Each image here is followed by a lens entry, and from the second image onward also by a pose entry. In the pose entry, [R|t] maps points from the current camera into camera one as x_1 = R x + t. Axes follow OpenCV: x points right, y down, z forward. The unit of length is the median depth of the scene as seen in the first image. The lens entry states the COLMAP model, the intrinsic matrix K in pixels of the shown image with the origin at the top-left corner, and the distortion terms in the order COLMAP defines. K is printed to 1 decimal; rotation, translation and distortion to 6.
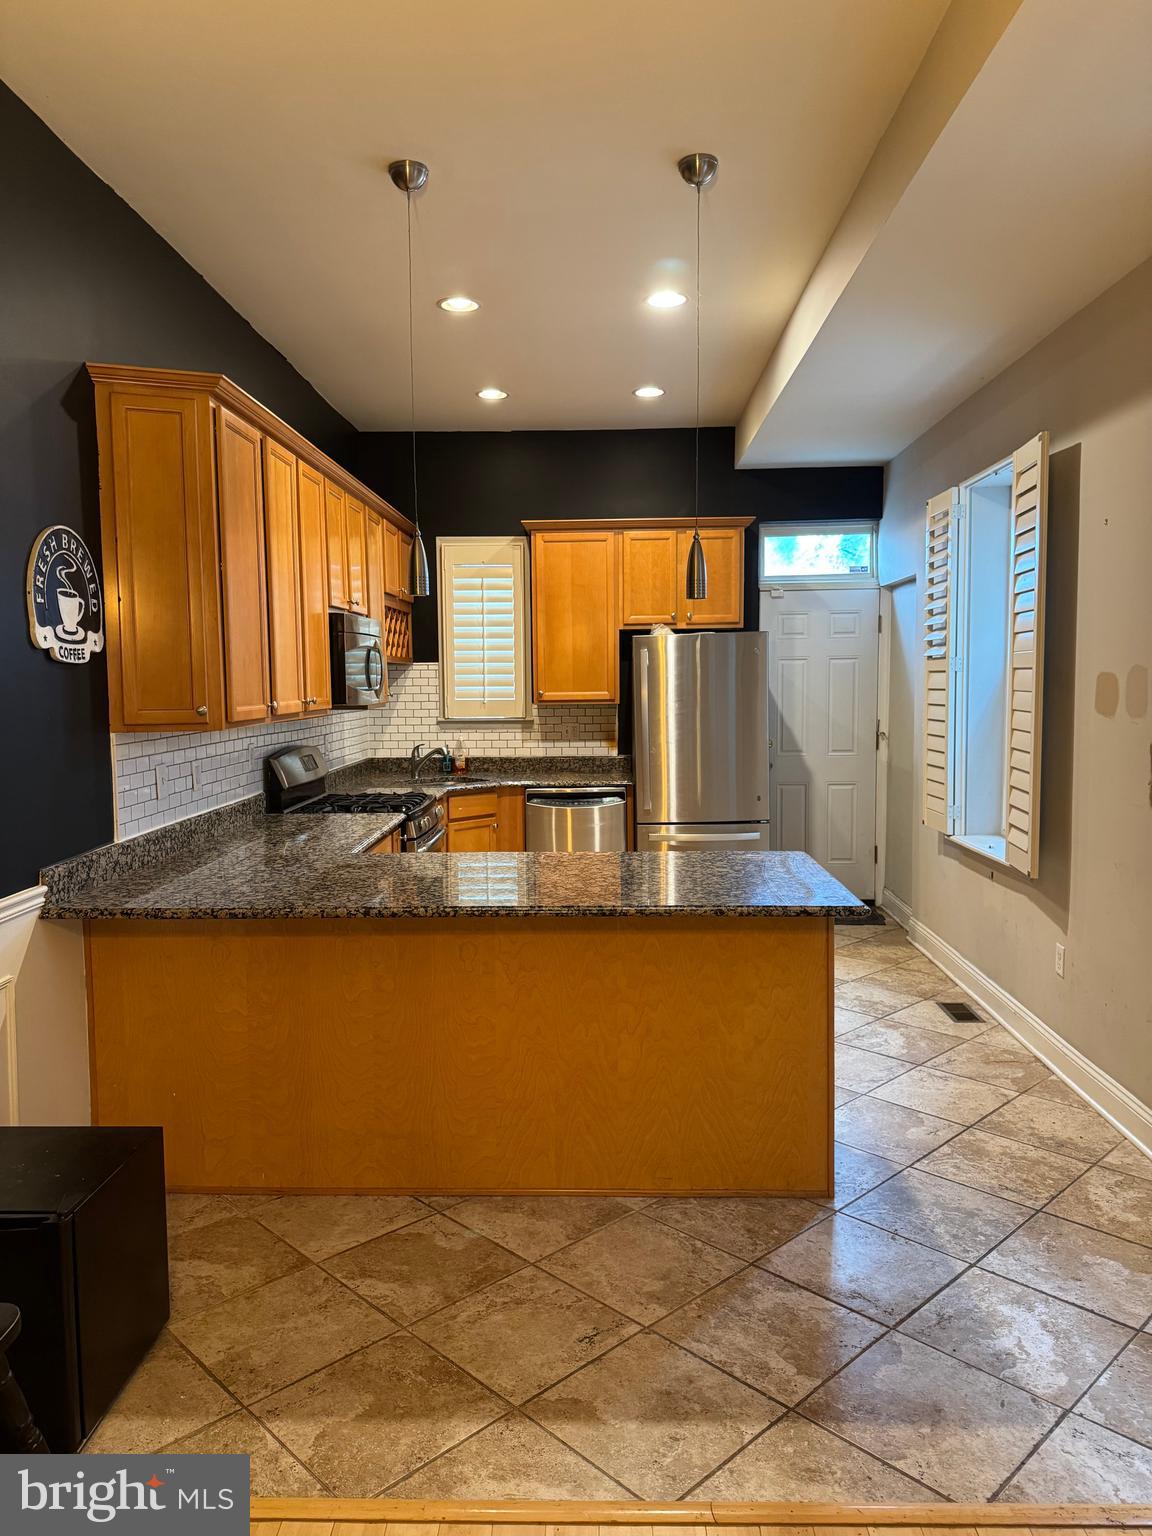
lens RADIAL K [[1081.1, 0, 576.1], [0, 1081.1, 764.8], [0, 0, 1]] dist [0.001920, -0.005814]
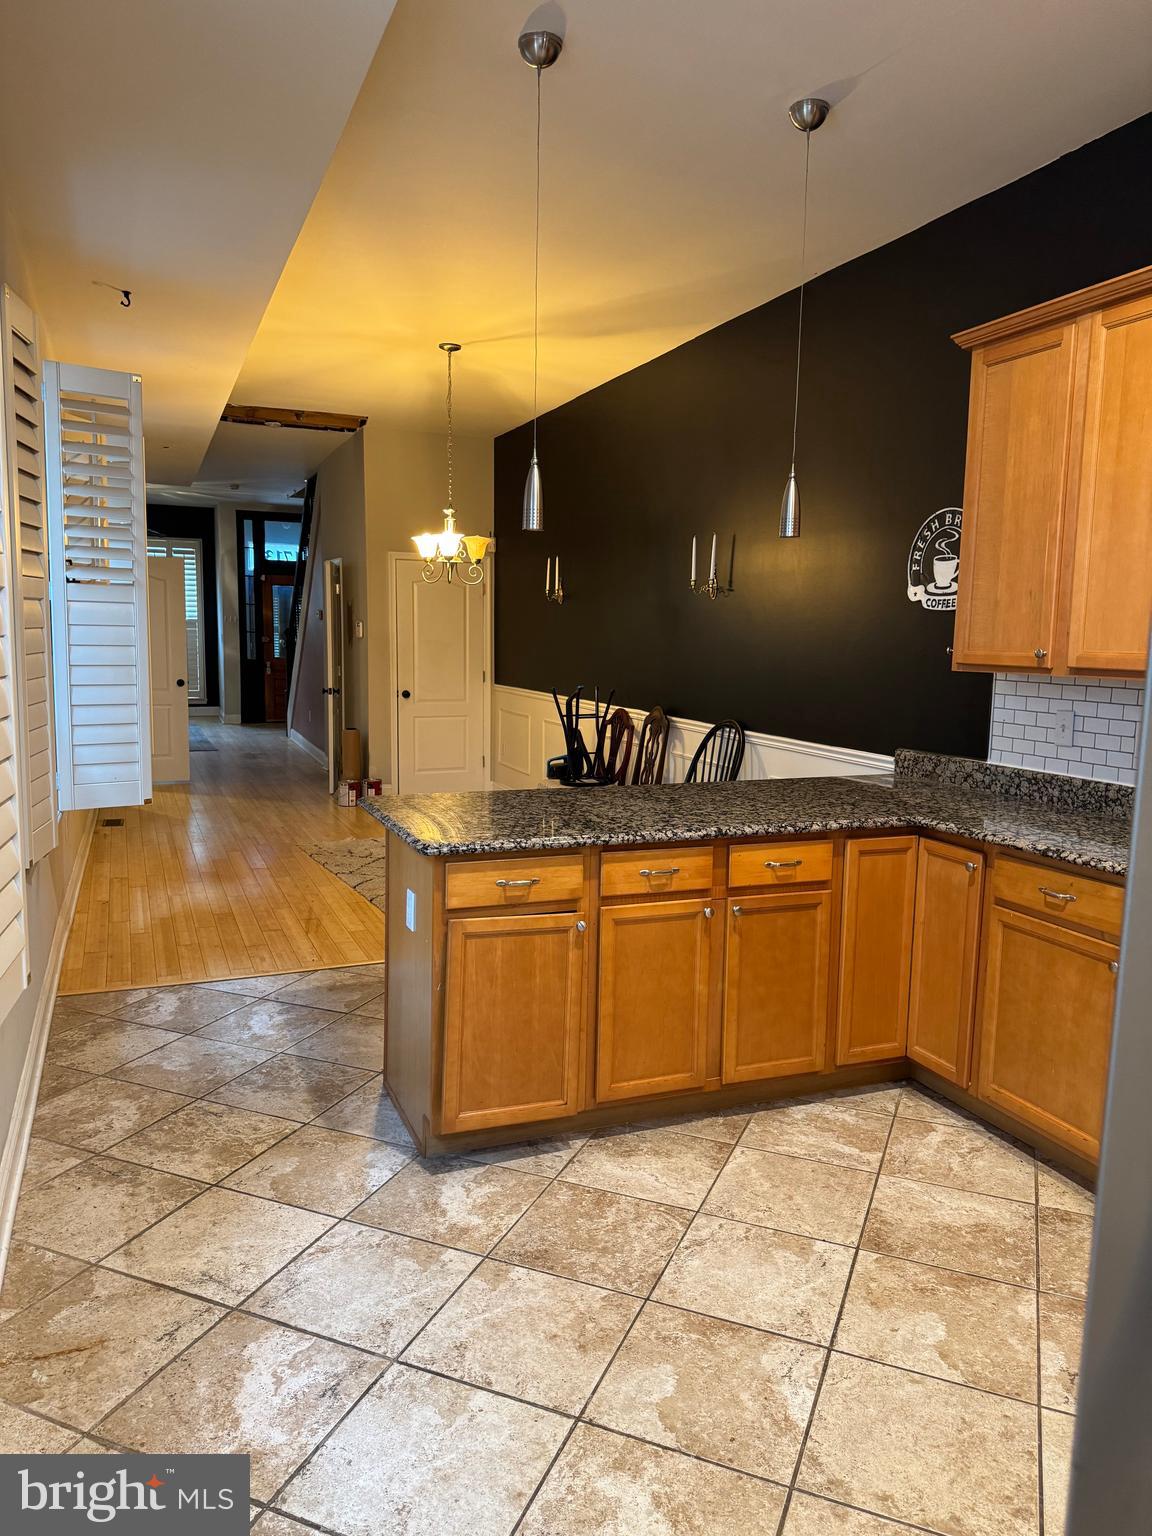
lens RADIAL K [[1081.1, 0, 575.8], [0, 1081.1, 770.1], [0, 0, 1]] dist [0.001920, -0.005814]
pose [[-0.915628, 0.045260, -0.399471, 0.488476], [-0.043218, 0.976803, 0.209733, -0.158637], [0.399697, 0.209302, -0.892432, 2.012797]]
